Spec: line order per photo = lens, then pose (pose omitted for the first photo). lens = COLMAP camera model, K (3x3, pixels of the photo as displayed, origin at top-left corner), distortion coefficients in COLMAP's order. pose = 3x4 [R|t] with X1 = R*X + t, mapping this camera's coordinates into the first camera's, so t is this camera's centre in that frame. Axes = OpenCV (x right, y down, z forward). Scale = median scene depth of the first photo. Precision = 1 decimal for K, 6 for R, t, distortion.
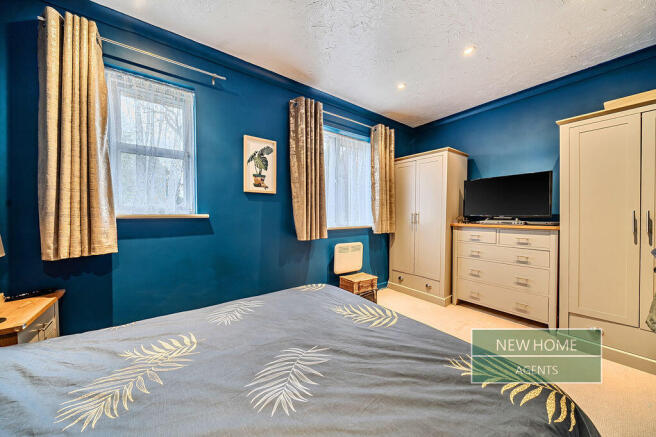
lens RADIAL K [[223.6, 0, 301.4], [0, 223.6, 216.7], [0, 0, 1]] dist [-0.011816, -0.000138]
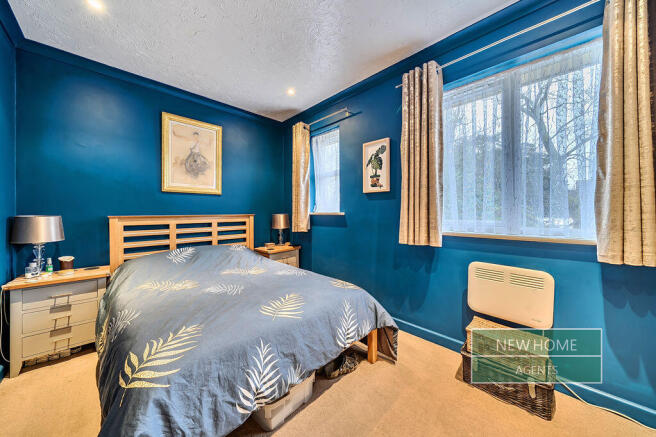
lens RADIAL K [[223.6, 0, 325.3], [0, 223.6, 212.8], [0, 0, 1]] dist [-0.011816, -0.000138]
pose [[0.170484, 0.003020, -0.985356, 0.819927], [-0.011226, 0.999936, 0.001122, -0.008459], [0.985296, 0.010870, 0.170507, 0.589119]]
